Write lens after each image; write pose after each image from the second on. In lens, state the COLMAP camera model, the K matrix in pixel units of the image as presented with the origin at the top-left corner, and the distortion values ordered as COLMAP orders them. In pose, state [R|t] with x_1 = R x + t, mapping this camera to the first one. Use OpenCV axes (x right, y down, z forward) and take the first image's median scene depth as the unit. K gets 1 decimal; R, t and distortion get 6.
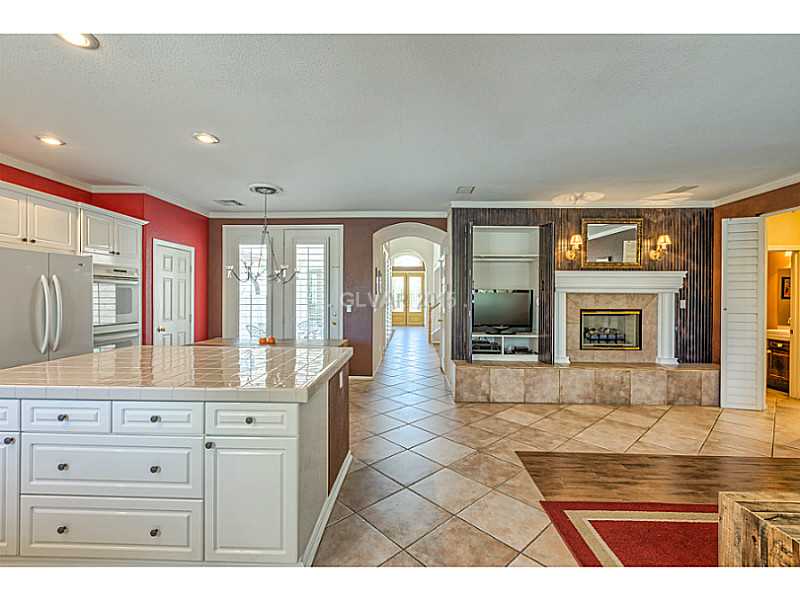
lens RADIAL K [[354.7, 0, 372.8], [0, 354.7, 297.4], [0, 0, 1]] dist [-0.000748, -0.000108]
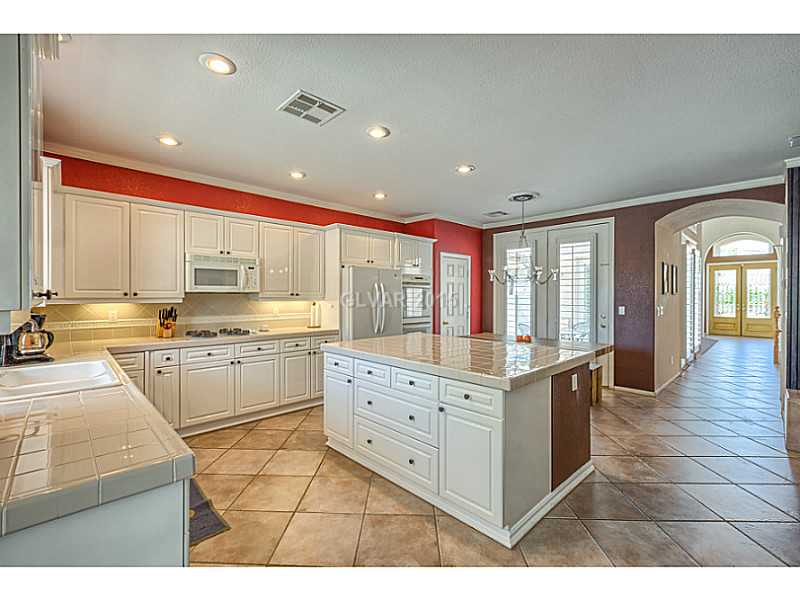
lens RADIAL K [[354.7, 0, 393.3], [0, 354.7, 296.8], [0, 0, 1]] dist [-0.000748, -0.000108]
pose [[0.703660, 0.000442, -0.710537, 0.178041], [0.000012, 1.000000, 0.000634, -0.003425], [0.710537, -0.000455, 0.703660, -0.032129]]
